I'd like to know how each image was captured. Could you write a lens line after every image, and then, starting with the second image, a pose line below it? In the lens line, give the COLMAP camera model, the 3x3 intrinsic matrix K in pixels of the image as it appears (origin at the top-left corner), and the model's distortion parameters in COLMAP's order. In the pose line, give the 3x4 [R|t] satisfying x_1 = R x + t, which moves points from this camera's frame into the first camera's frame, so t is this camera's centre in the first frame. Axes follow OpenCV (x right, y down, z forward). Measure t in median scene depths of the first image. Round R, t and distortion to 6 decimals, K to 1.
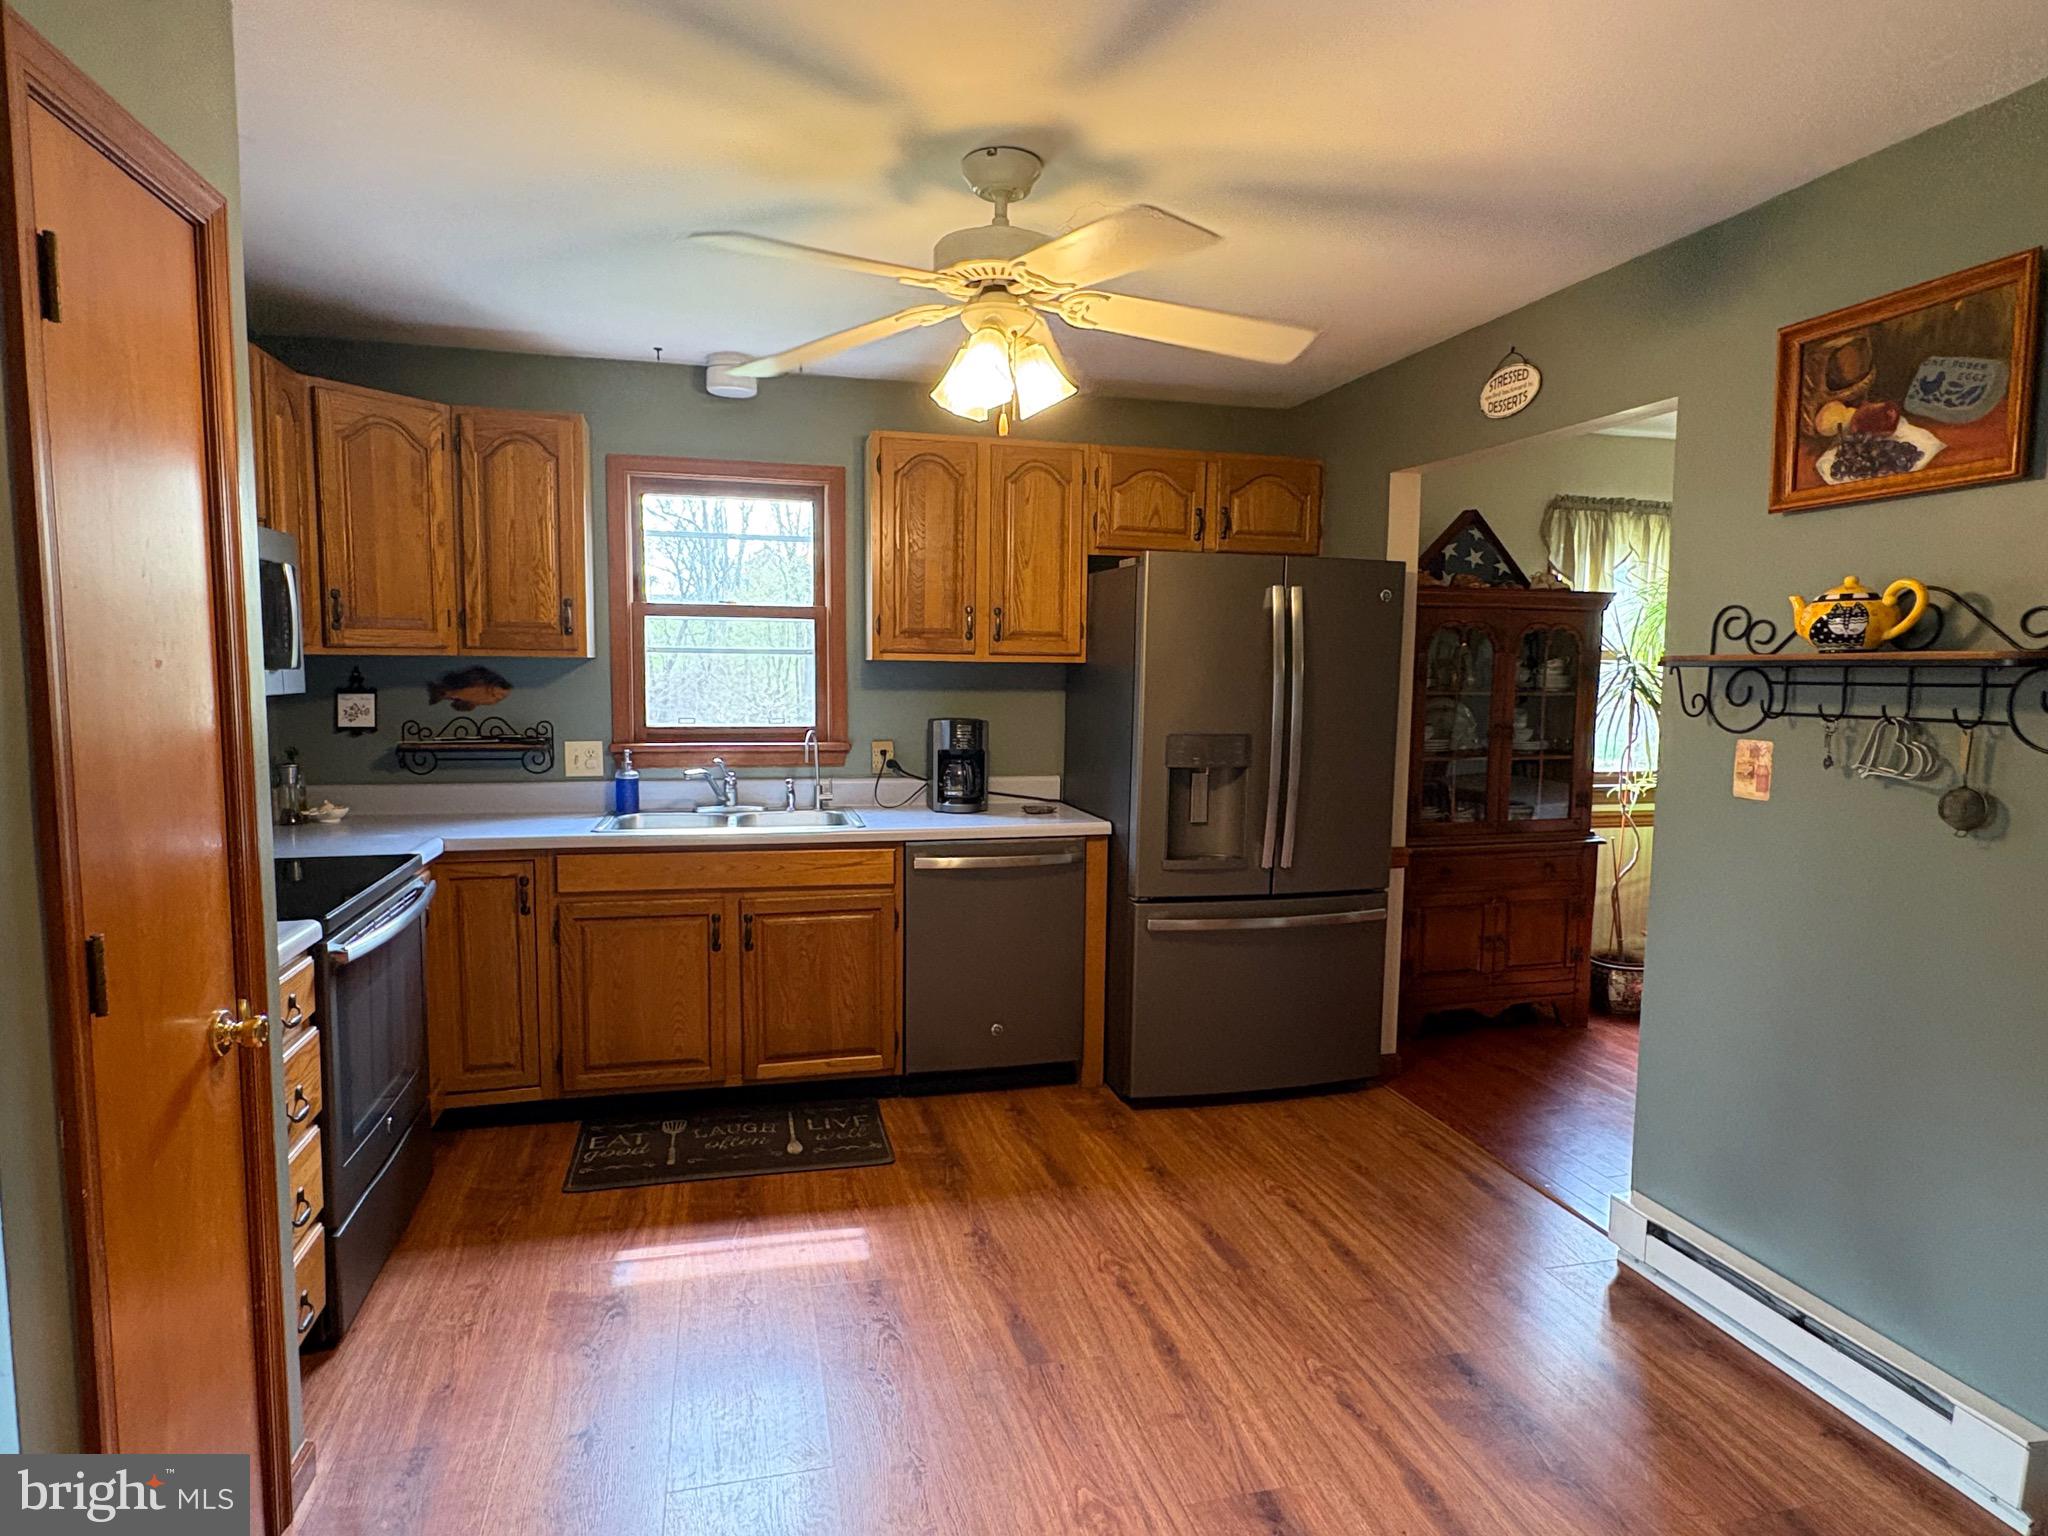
lens RADIAL K [[1140.5, 0, 1015.3], [0, 1140.5, 767.6], [0, 0, 1]] dist [0.002183, 0.001551]
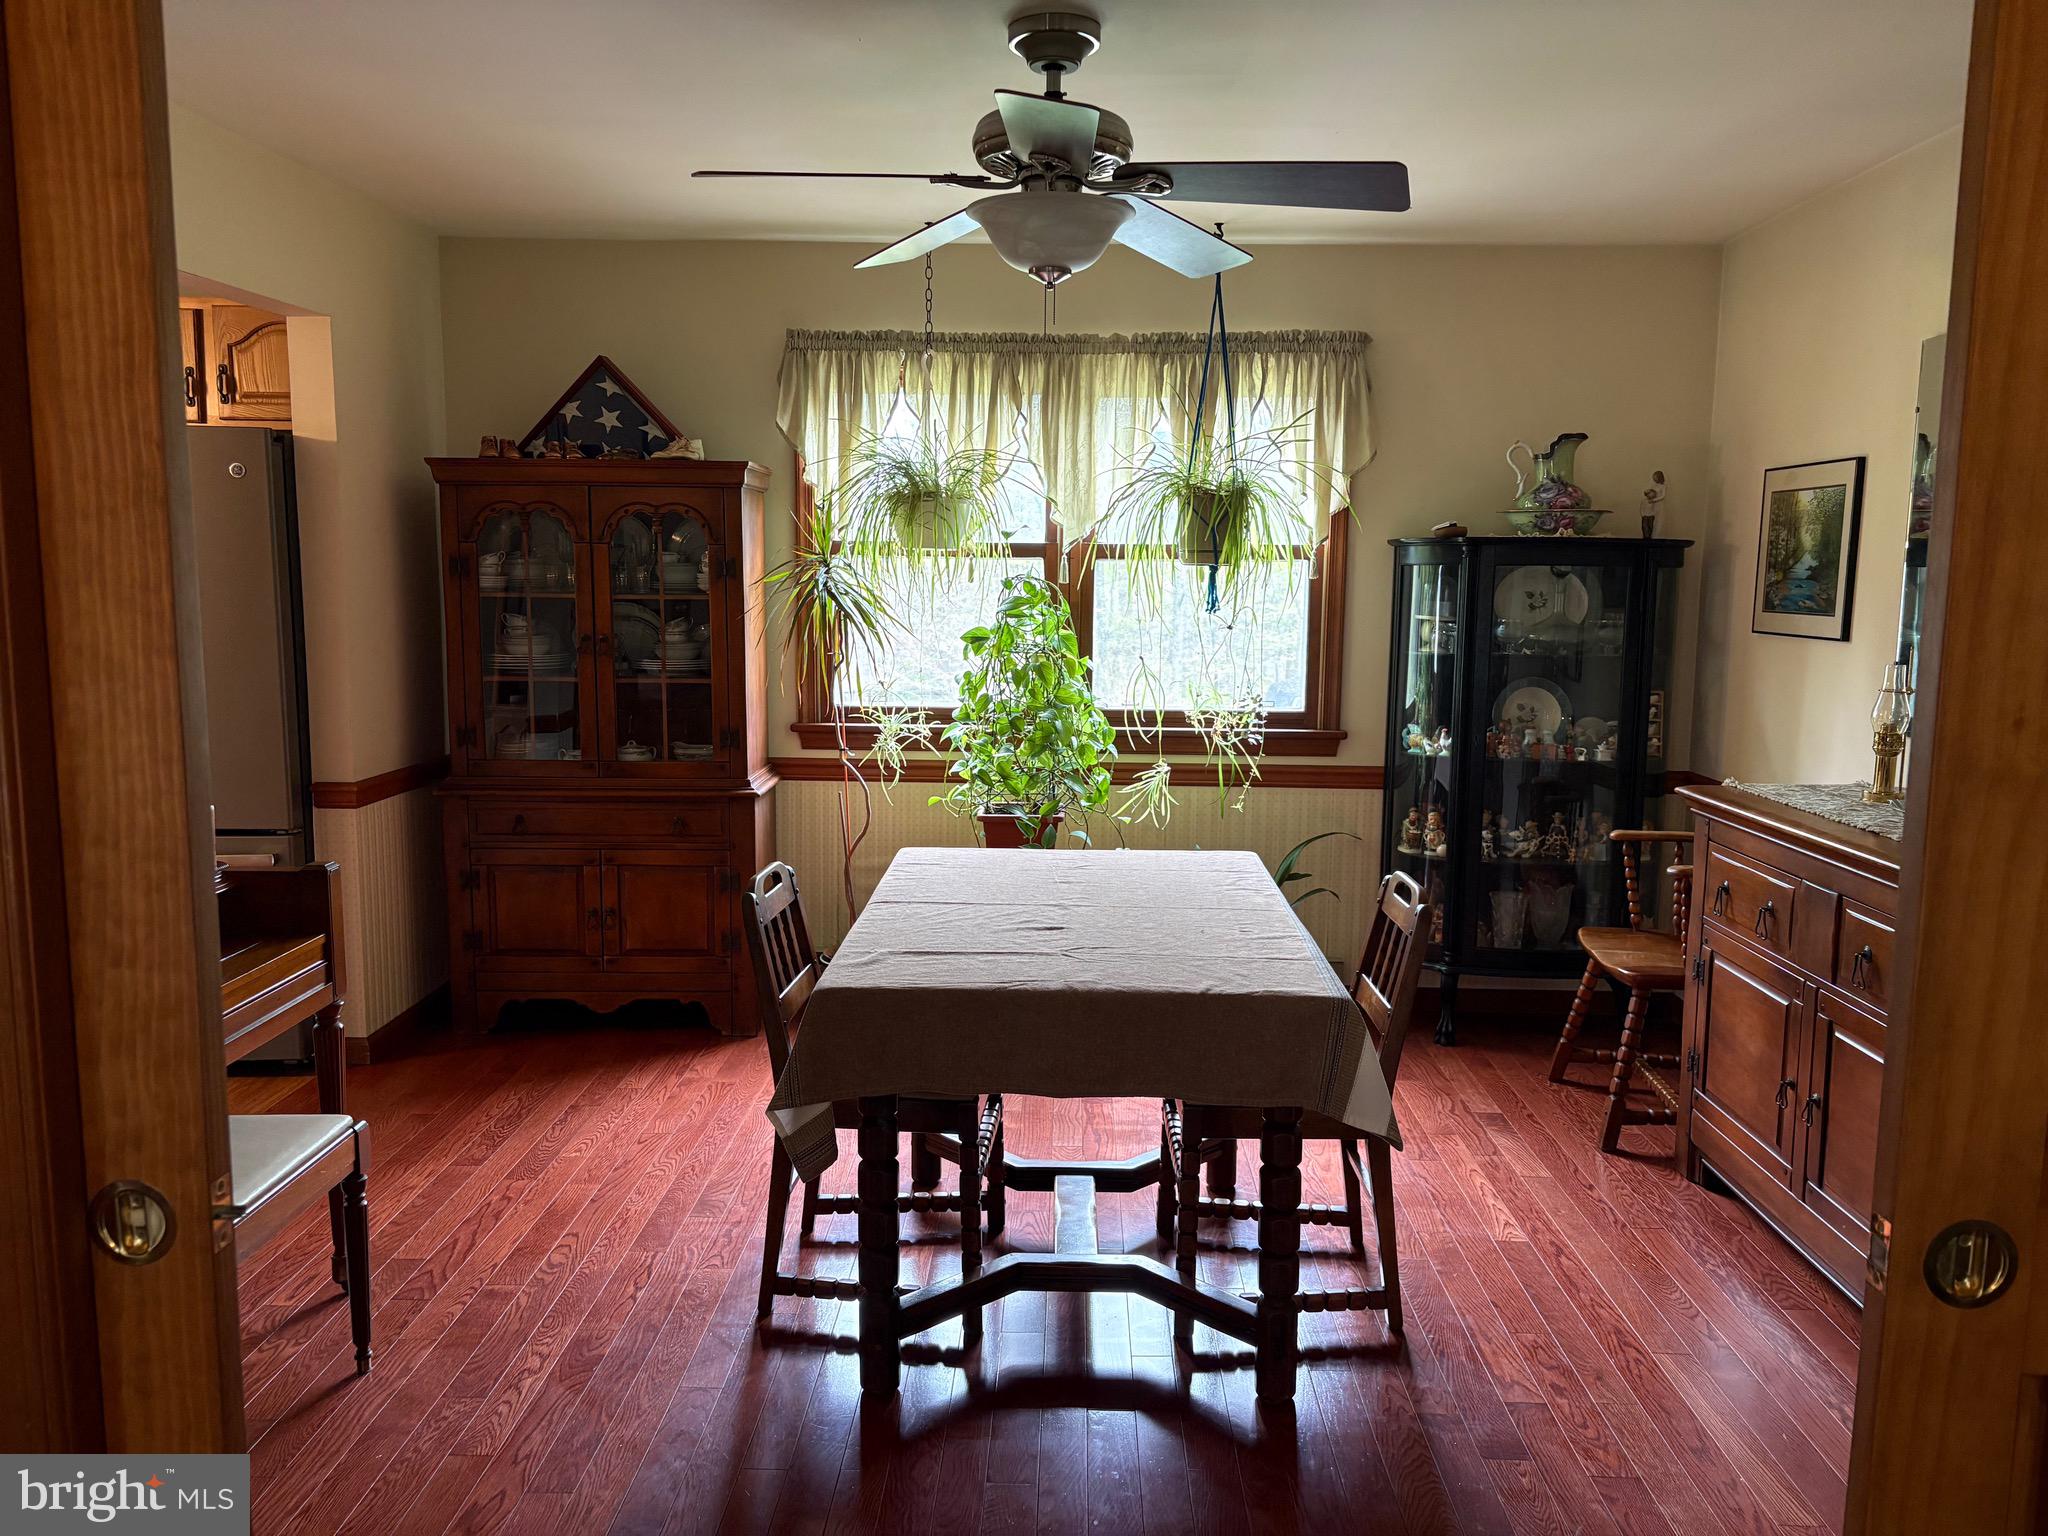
lens RADIAL K [[1534.7, 0, 1033.1], [0, 1534.7, 766.5], [0, 0, 1]] dist [0.036110, 0.004443]
pose [[0.958015, 0.033246, -0.284784, 1.150266], [-0.024735, 0.999135, 0.033431, 0.010109], [0.285649, -0.024984, 0.958009, 0.093916]]
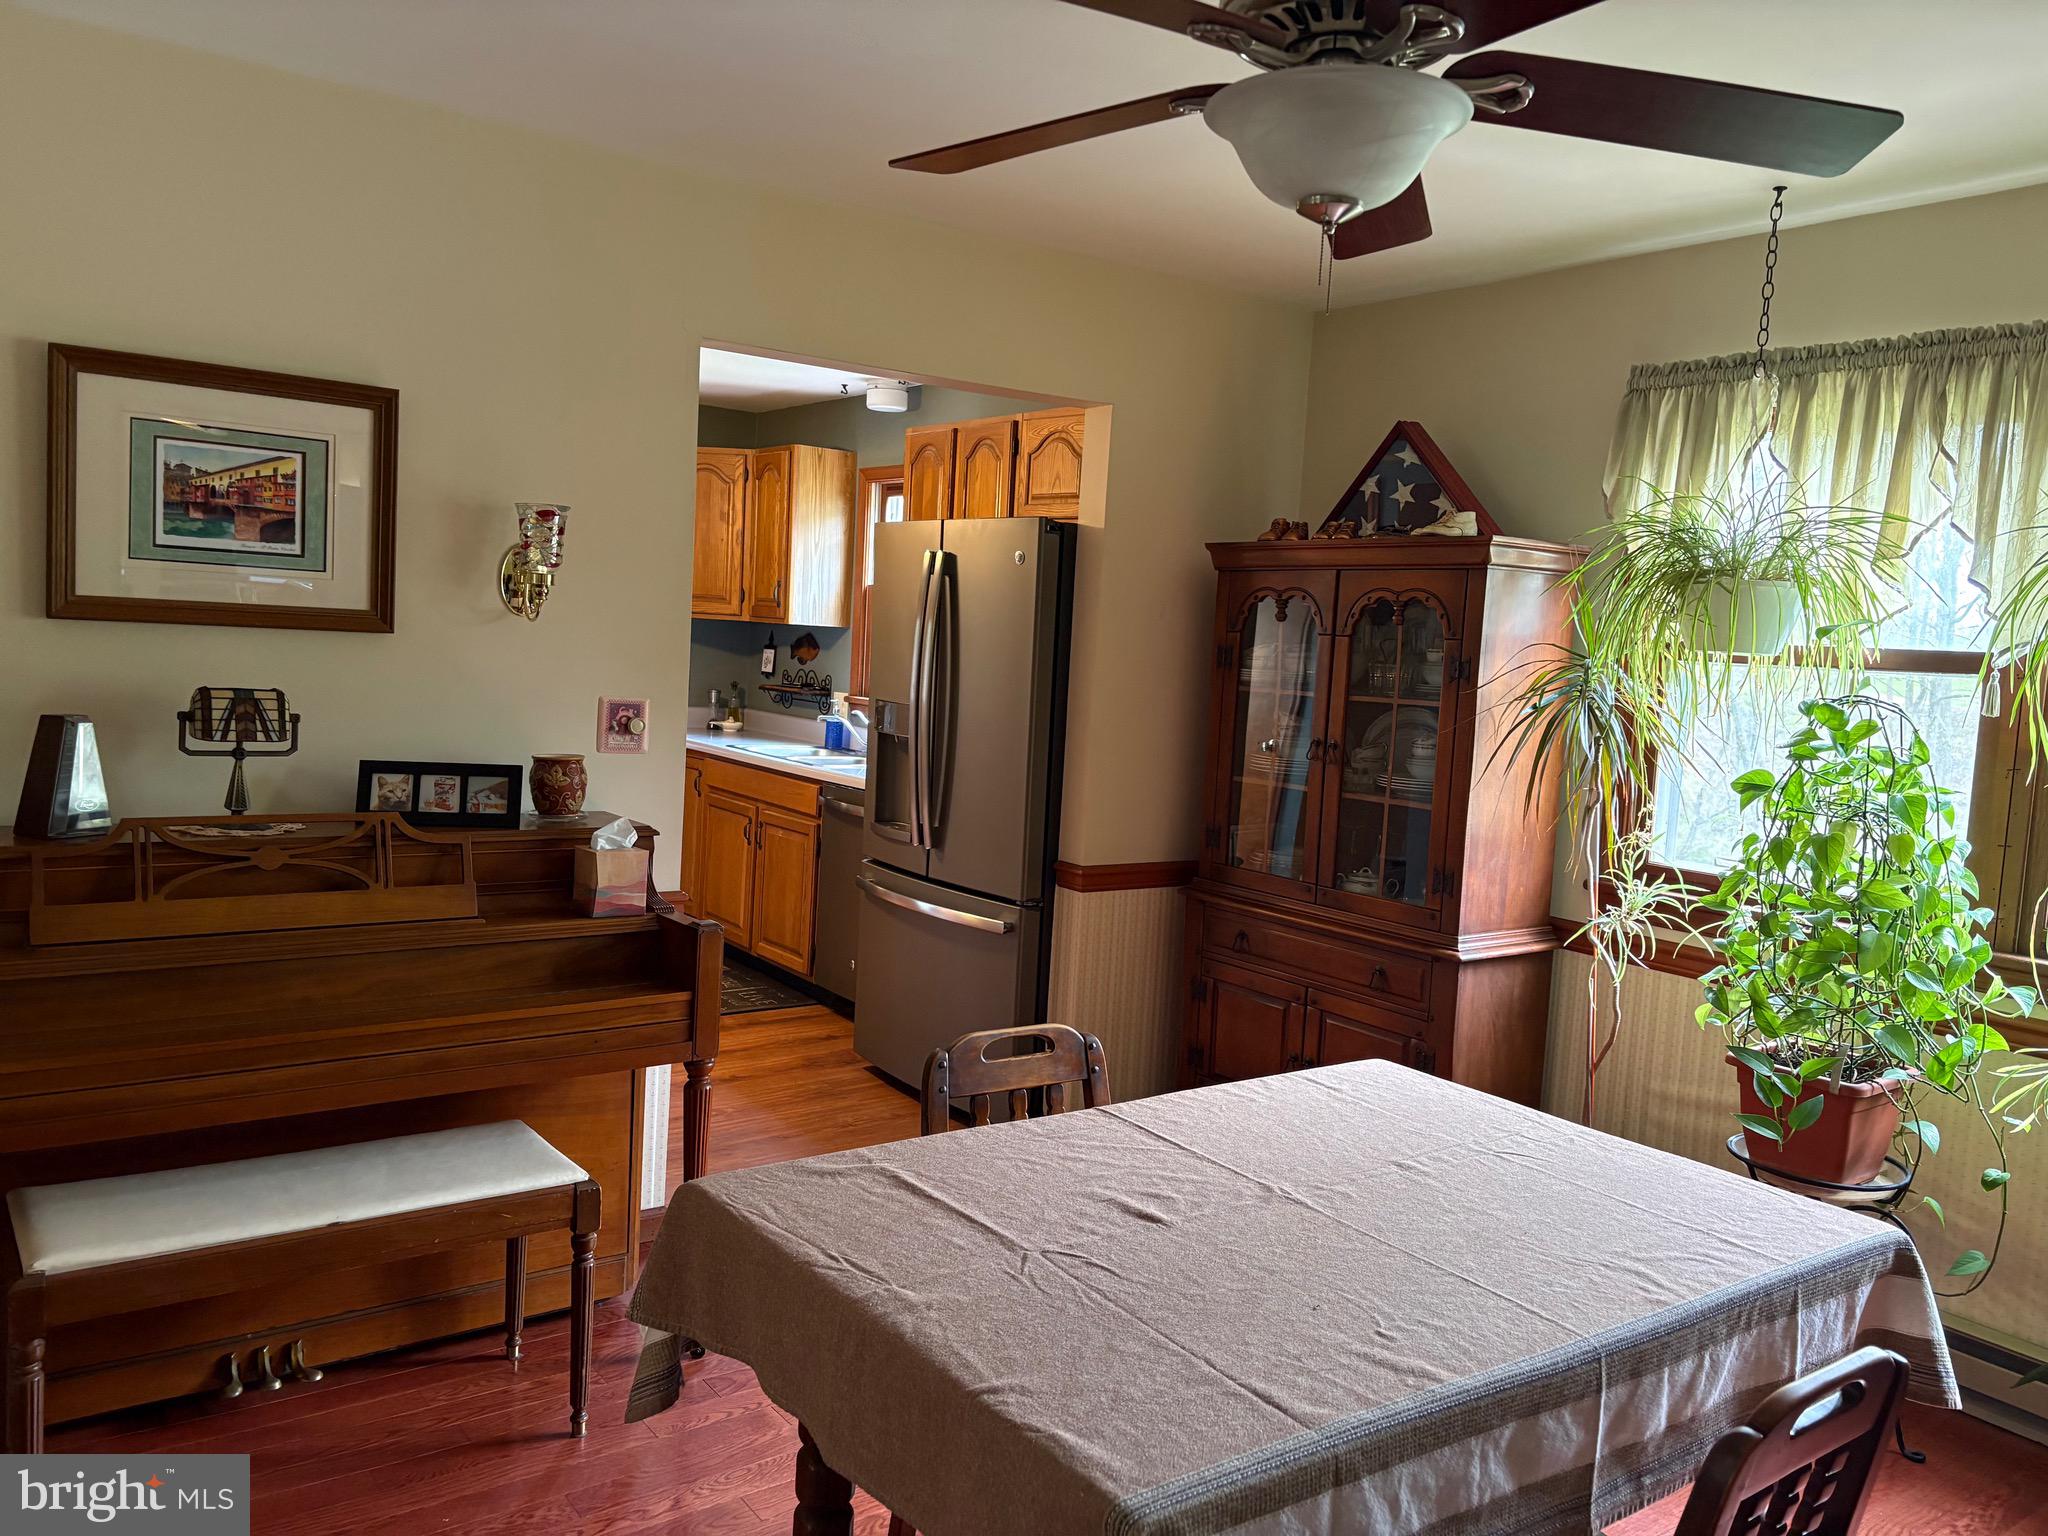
lens RADIAL K [[1534.7, 0, 1033.1], [0, 1534.7, 766.5], [0, 0, 1]] dist [0.036110, 0.004443]
pose [[0.375613, 0.087238, -0.922661, 1.358021], [-0.141004, 0.989349, 0.036142, -0.034780], [0.915987, 0.116524, 0.383914, 0.564200]]
